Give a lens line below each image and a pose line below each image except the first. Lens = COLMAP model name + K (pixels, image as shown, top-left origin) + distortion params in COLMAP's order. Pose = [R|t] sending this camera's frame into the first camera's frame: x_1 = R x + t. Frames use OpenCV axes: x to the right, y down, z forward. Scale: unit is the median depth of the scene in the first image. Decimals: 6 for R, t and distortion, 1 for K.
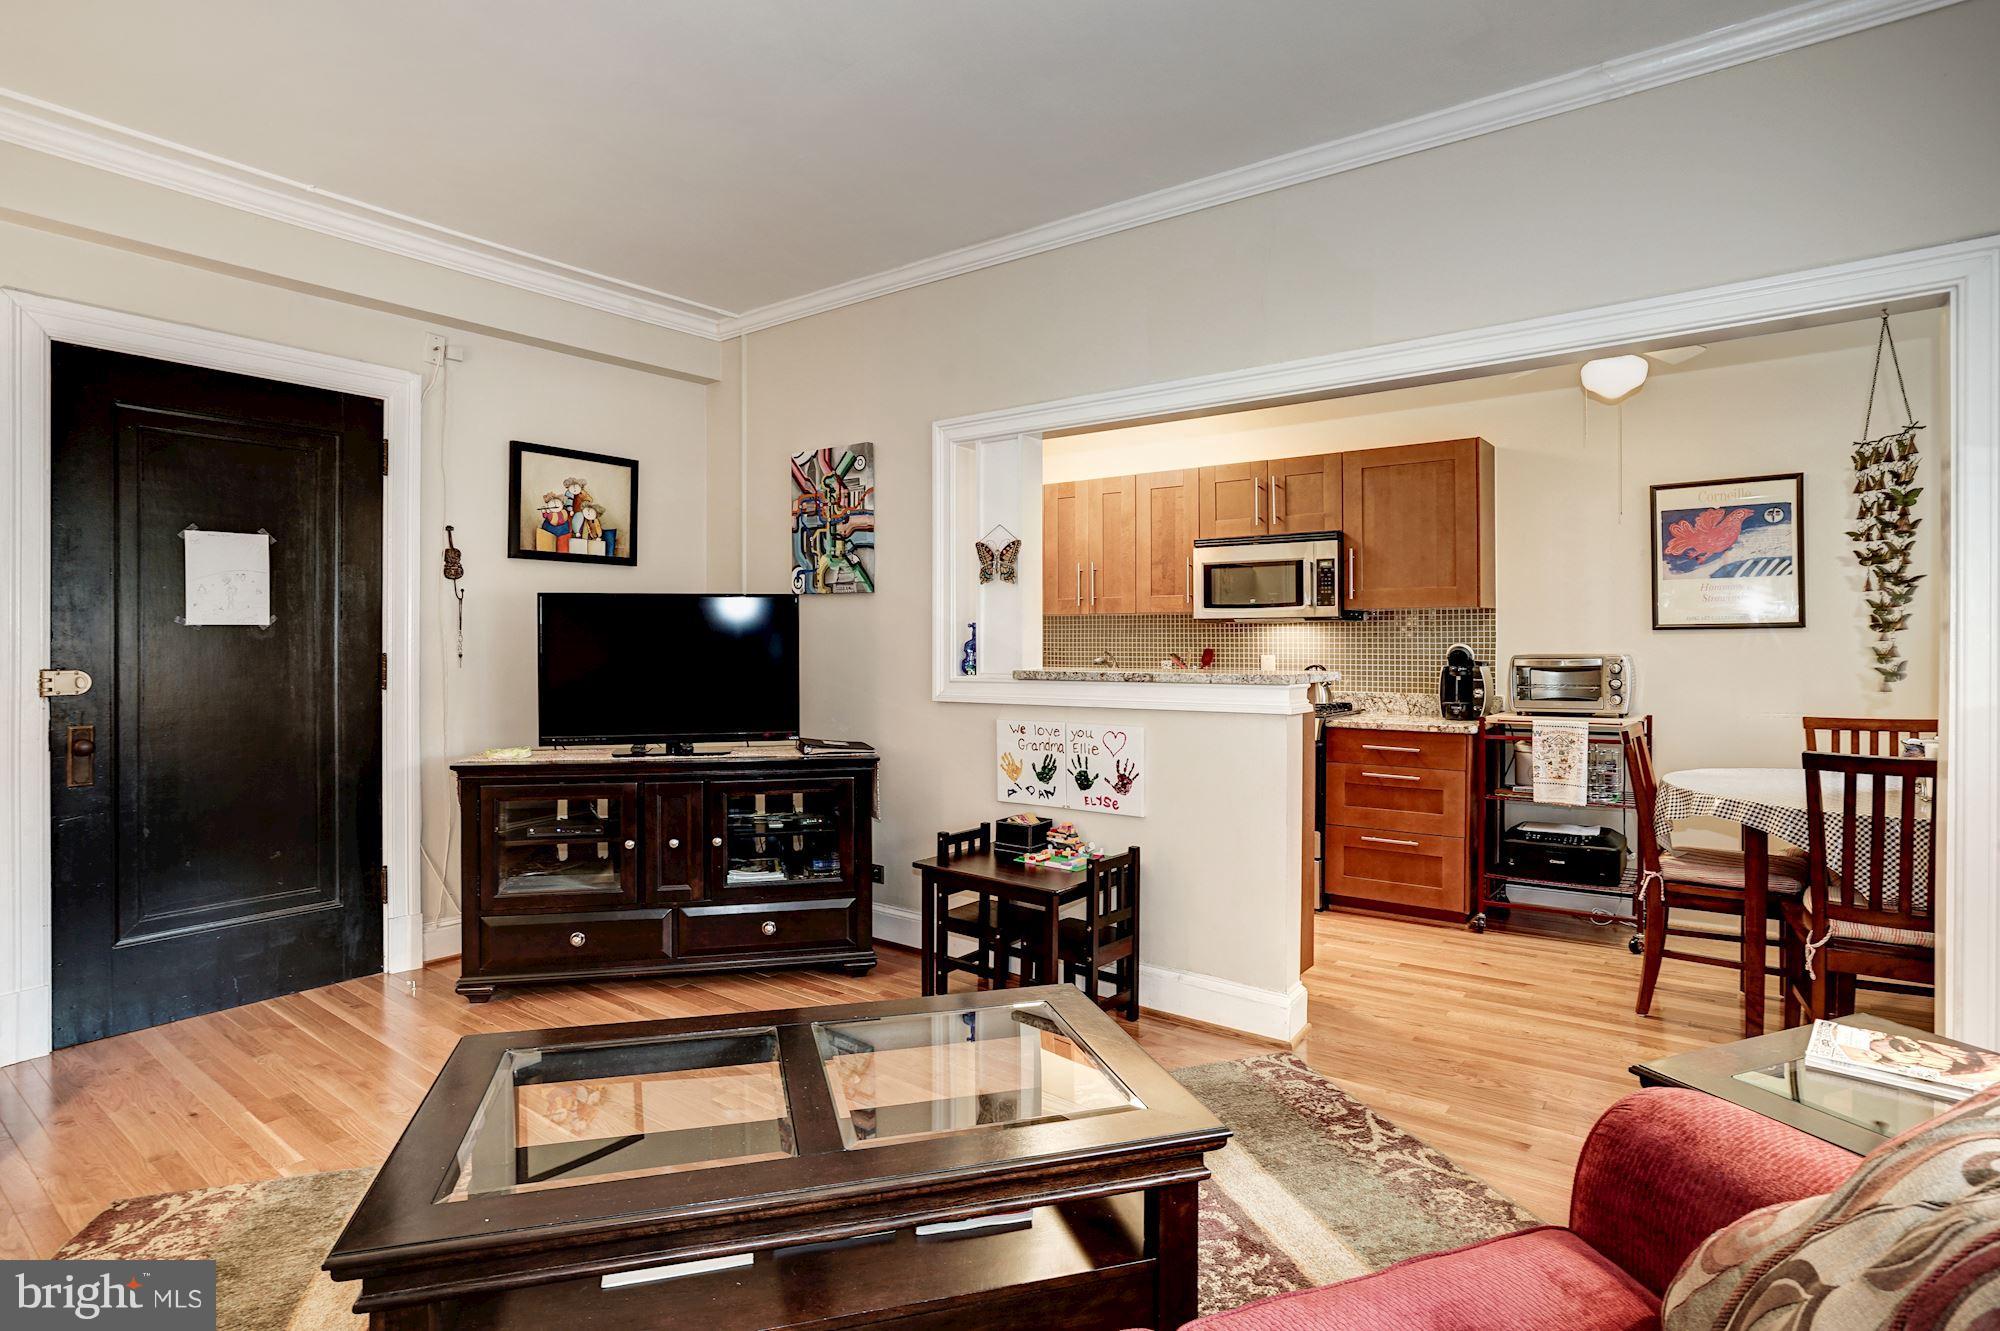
lens RADIAL K [[1003.2, 0, 1017.5], [0, 1003.2, 646.6], [0, 0, 1]] dist [-0.008779, 0.000227]
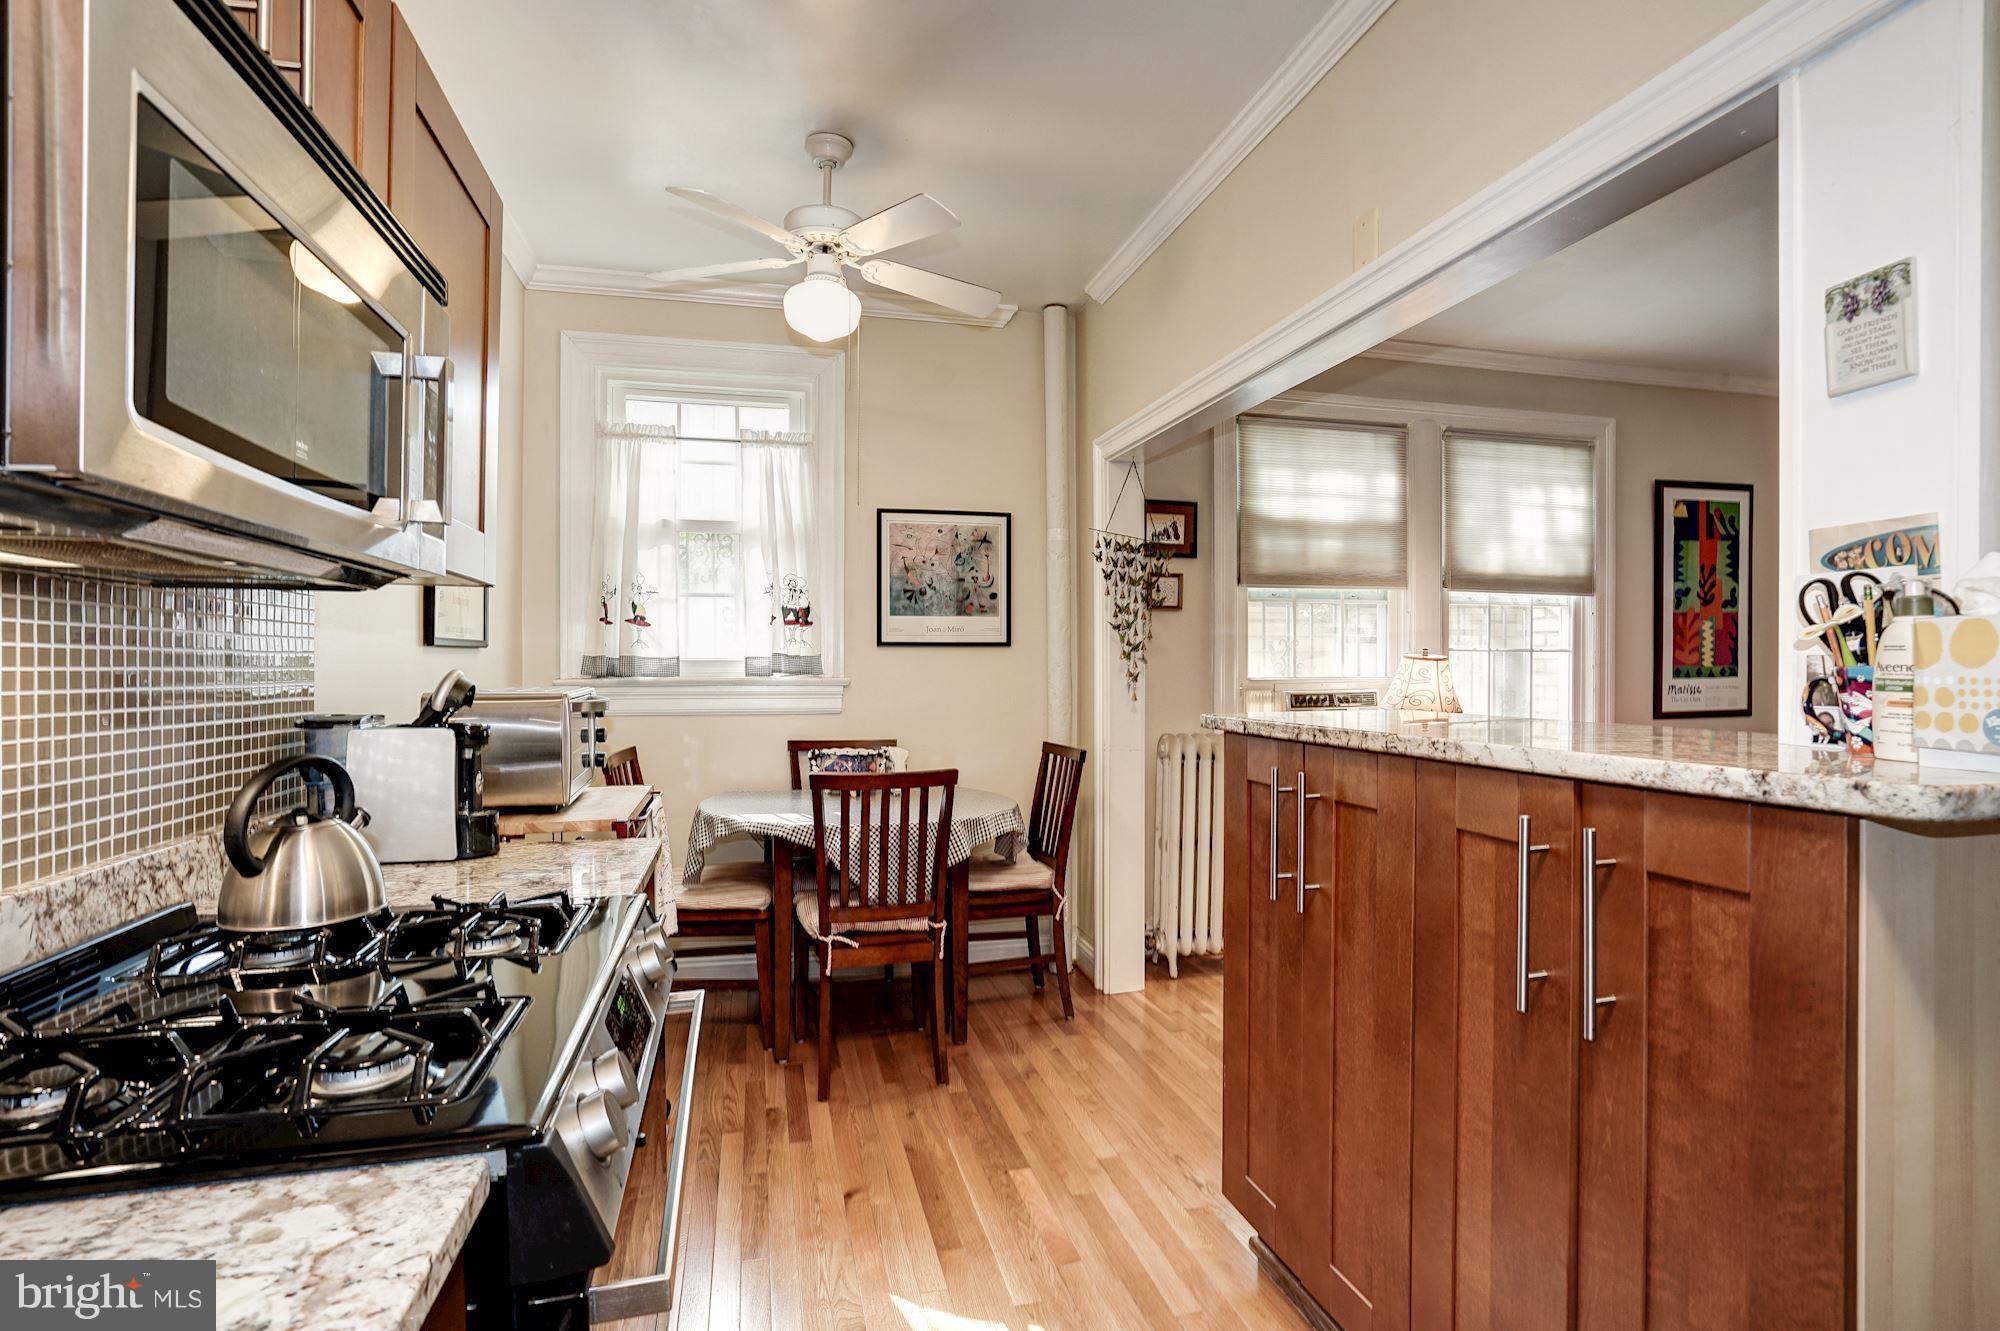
lens RADIAL K [[1003.2, 0, 1003.1], [0, 1003.2, 664.5], [0, 0, 1]] dist [-0.008779, 0.000227]
pose [[-0.768539, 0.001892, 0.639800, 0.041021], [0.001686, 0.999998, -0.000932, 0.001170], [-0.639801, 0.000362, -0.768541, 1.169861]]
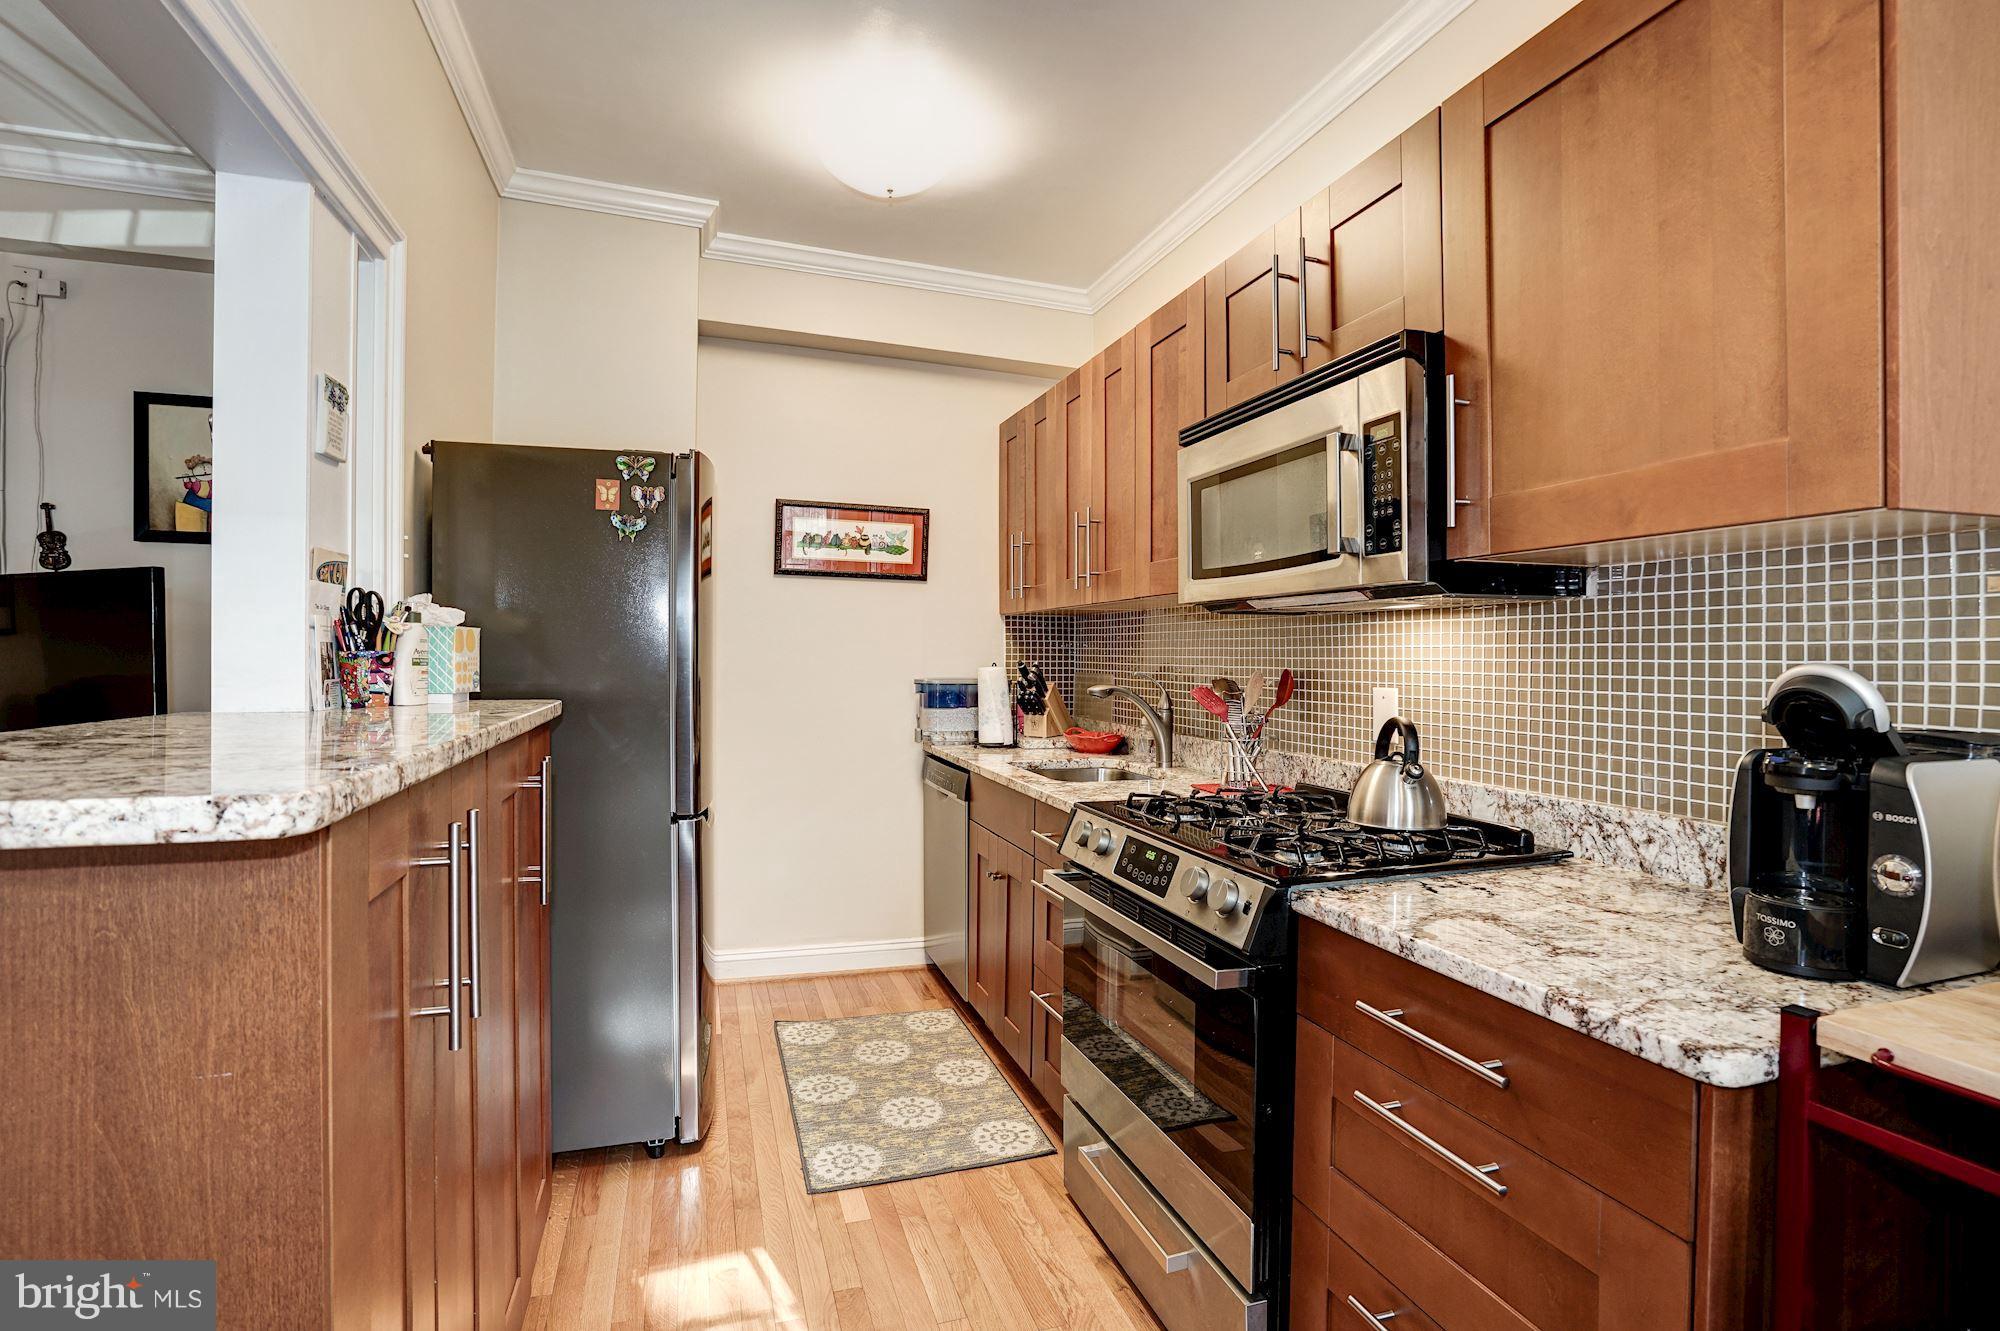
lens RADIAL K [[942.0, 0, 1008.2], [0, 942.0, 656.3], [0, 0, 1]] dist [-0.038153, 0.018055]
pose [[0.821465, 0.005624, -0.570232, 0.407690], [-0.008121, 0.999965, -0.001837, -0.002816], [0.570202, 0.006140, 0.821482, 0.696079]]
